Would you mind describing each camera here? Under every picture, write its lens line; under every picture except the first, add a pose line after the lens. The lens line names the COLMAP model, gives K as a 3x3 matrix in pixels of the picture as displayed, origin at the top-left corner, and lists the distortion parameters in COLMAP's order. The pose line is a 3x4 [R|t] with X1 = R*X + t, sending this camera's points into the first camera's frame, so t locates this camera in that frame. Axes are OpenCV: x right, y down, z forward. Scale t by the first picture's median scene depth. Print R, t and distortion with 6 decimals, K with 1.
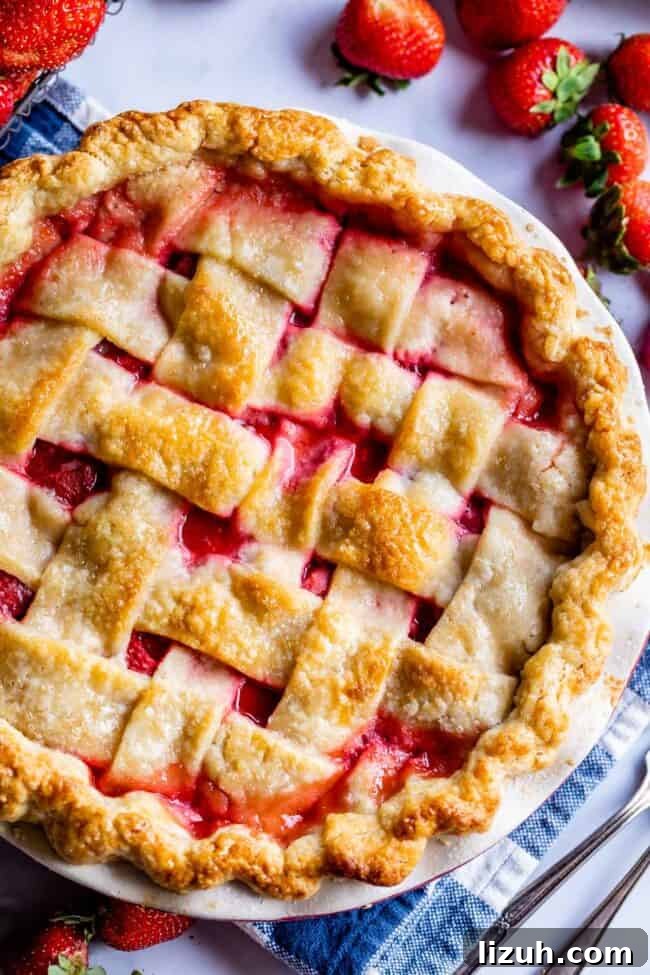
lens RADIAL K [[3088.3, 0, 327.8], [0, 3088.3, 488.5], [0, 0, 1]] dist [-0.073398, 0.000000]
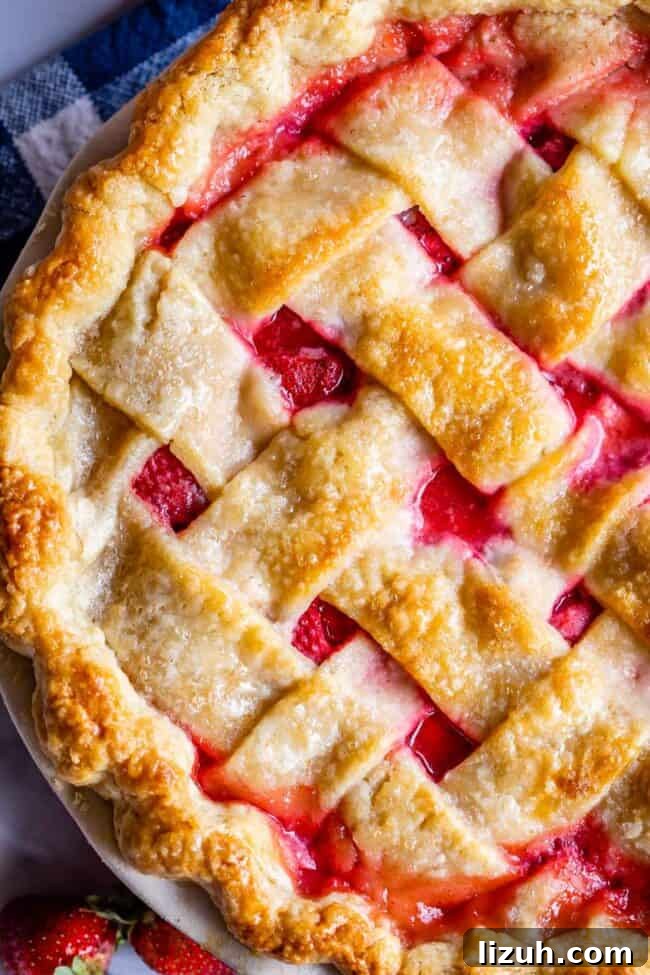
lens RADIAL K [[3088.3, 0, 321.5], [0, 3088.3, 485.7], [0, 0, 1]] dist [-0.073398, 0.000000]
pose [[0.936594, 0.350130, -0.014137, -0.060603], [-0.345723, 0.929880, 0.125693, -0.072286], [0.057154, -0.112836, 0.991968, 0.266956]]
